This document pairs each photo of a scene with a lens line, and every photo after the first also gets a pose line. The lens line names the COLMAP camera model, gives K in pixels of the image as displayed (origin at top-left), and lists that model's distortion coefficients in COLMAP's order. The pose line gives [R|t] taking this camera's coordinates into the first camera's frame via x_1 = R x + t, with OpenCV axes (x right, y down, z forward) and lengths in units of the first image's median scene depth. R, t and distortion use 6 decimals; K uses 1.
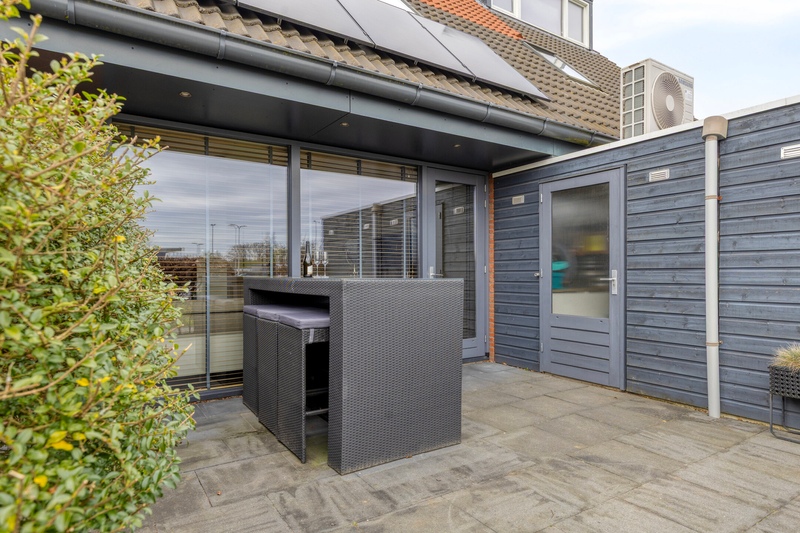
lens RADIAL K [[475.0, 0, 400.0], [0, 475.0, 266.5], [0, 0, 1]] dist [-0.000579, -0.000718]
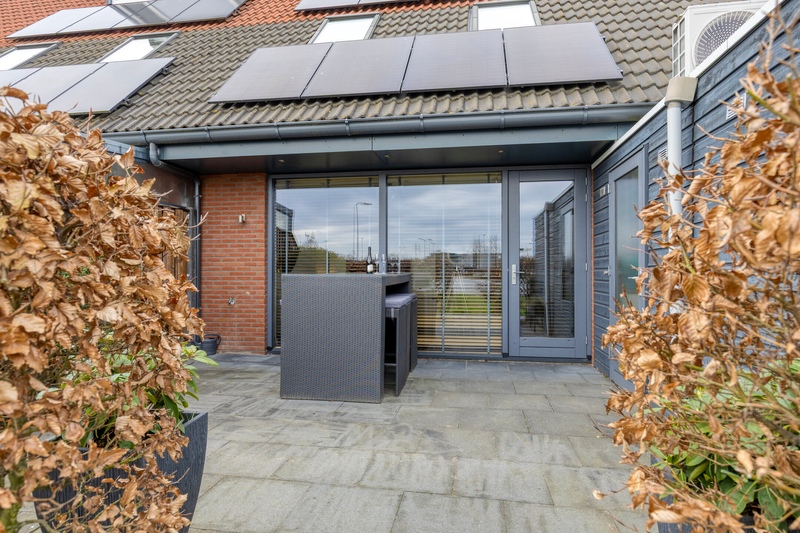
lens RADIAL K [[475.0, 0, 400.0], [0, 475.0, 266.5], [0, 0, 1]] dist [-0.000579, -0.000718]
pose [[0.730412, -0.001123, -0.683006, 1.126008], [0.005800, 0.999973, 0.004558, -0.003571], [0.682982, -0.007291, 0.730399, 0.111481]]
